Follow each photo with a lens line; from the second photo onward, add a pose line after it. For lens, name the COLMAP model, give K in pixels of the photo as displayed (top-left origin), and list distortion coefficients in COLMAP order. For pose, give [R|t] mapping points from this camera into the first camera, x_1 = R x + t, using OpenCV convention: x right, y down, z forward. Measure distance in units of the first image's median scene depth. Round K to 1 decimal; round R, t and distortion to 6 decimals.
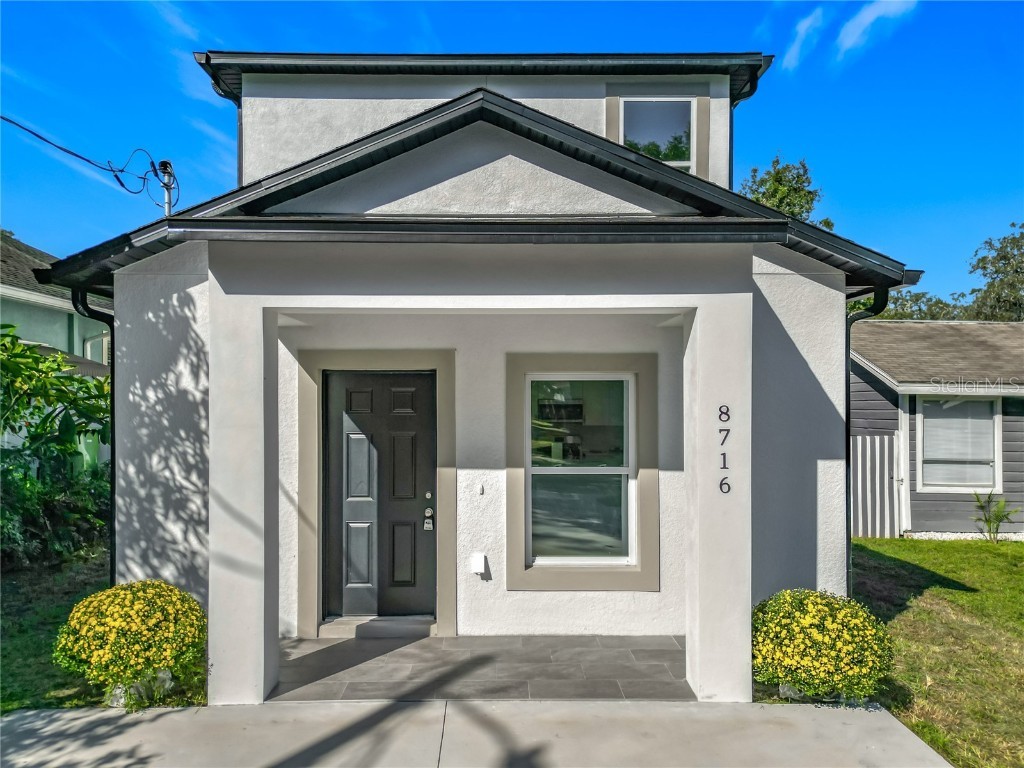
lens RADIAL K [[744.6, 0, 514.7], [0, 744.6, 397.1], [0, 0, 1]] dist [0.055834, -0.053862]
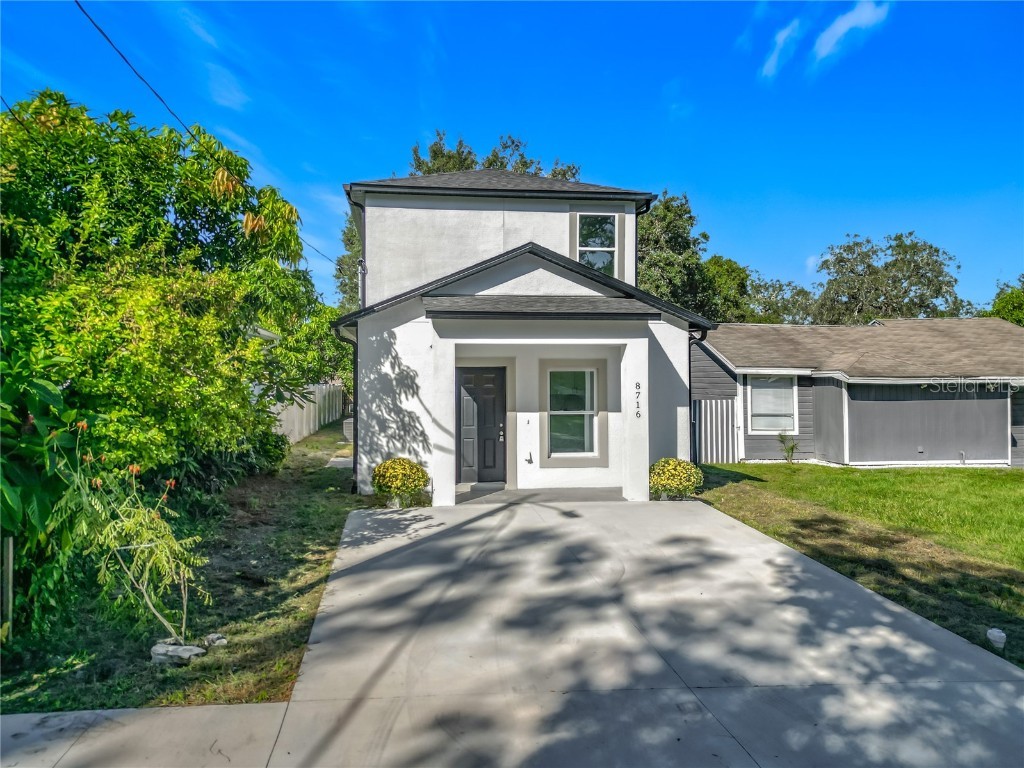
lens RADIAL K [[740.9, 0, 509.1], [0, 740.9, 361.5], [0, 0, 1]] dist [0.052738, -0.064365]
pose [[0.992553, -0.000401, 0.121810, -0.359985], [0.001892, 0.999925, -0.012130, -0.024953], [-0.121796, 0.012270, 0.992479, -1.128029]]
